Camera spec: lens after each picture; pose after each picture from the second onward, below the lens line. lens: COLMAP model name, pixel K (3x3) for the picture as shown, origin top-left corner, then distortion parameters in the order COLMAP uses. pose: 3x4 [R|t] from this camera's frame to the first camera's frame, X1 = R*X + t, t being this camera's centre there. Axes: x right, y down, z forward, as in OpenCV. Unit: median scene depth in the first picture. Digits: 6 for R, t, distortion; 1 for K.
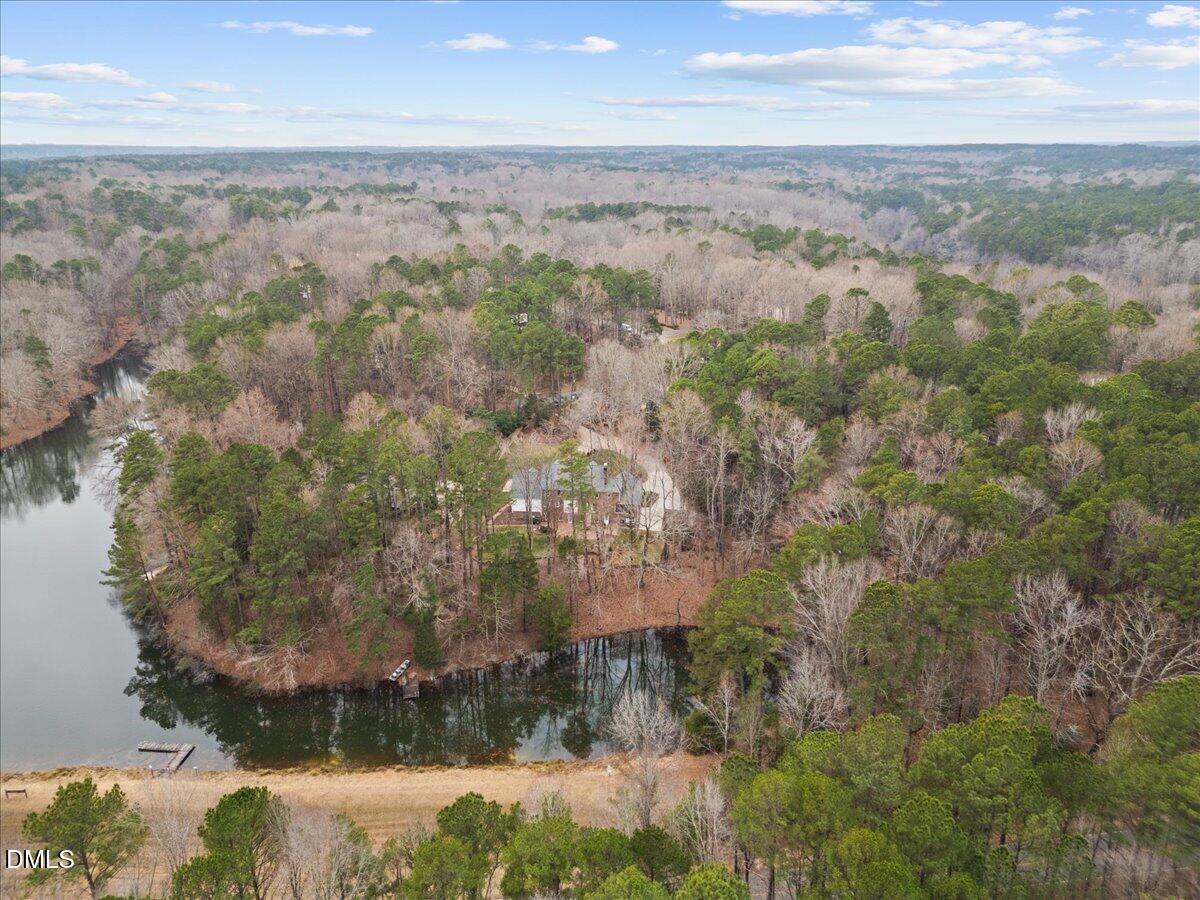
lens RADIAL K [[843.0, 0, 597.8], [0, 843.0, 457.4], [0, 0, 1]] dist [0.077588, -0.066071]
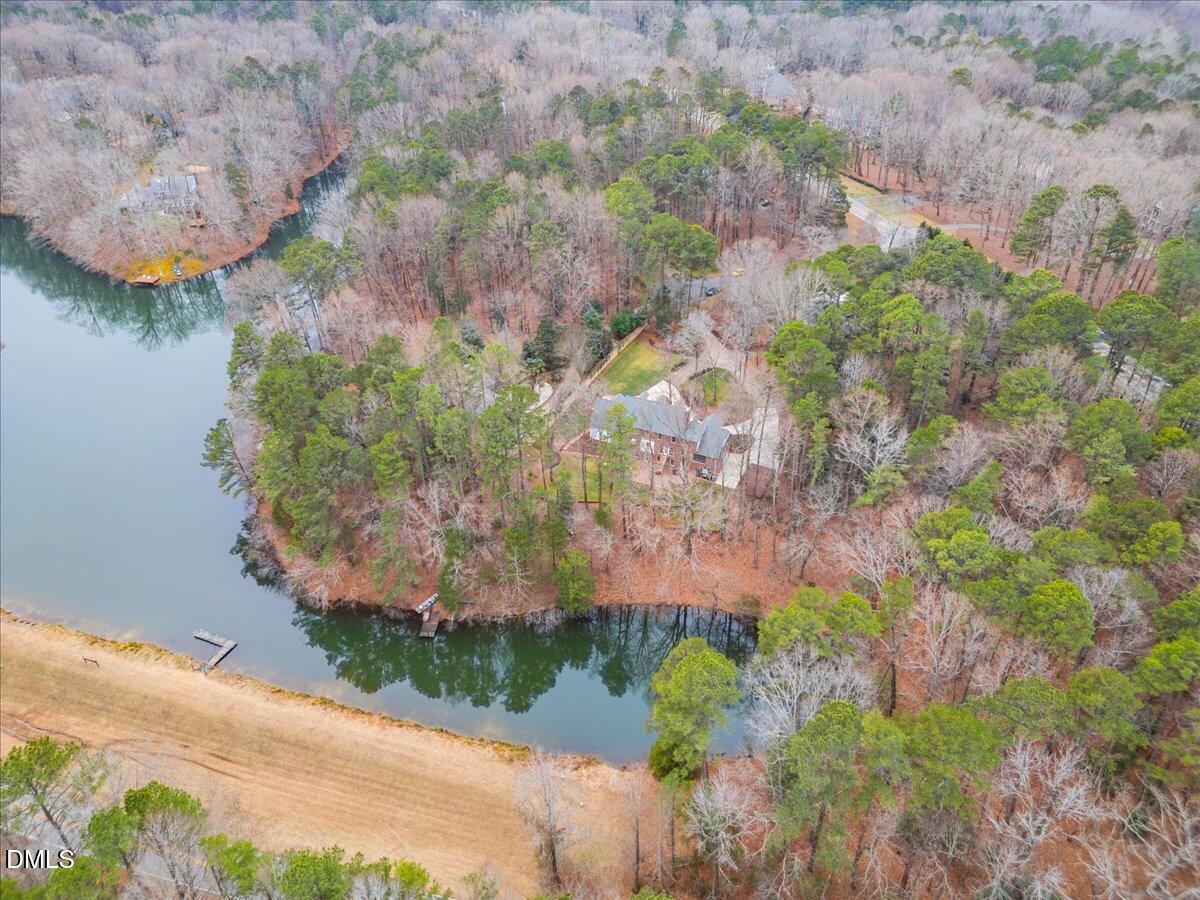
lens RADIAL K [[842.0, 0, 597.3], [0, 842.0, 448.2], [0, 0, 1]] dist [0.093448, -0.089405]
pose [[0.949041, 0.172218, -0.263934, 0.118195], [-0.102970, 0.960969, 0.256779, -0.126210], [0.297855, -0.216517, 0.929733, 0.074263]]
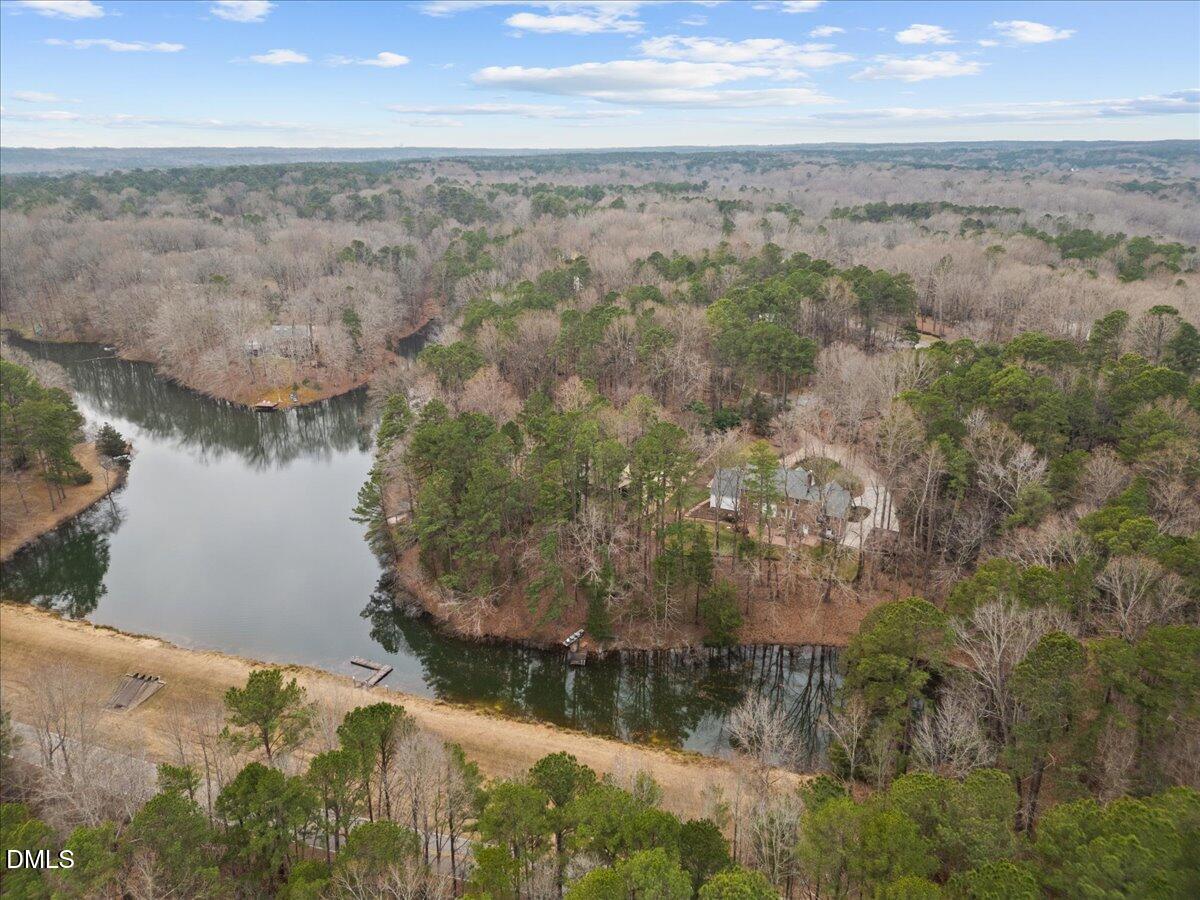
lens RADIAL K [[842.0, 0, 597.3], [0, 842.0, 448.2], [0, 0, 1]] dist [0.093448, -0.089405]
pose [[0.942904, 0.110269, -0.314280, 0.058022], [-0.112935, 0.993554, 0.009770, 0.000161], [0.313332, 0.026281, 0.949280, -0.002762]]
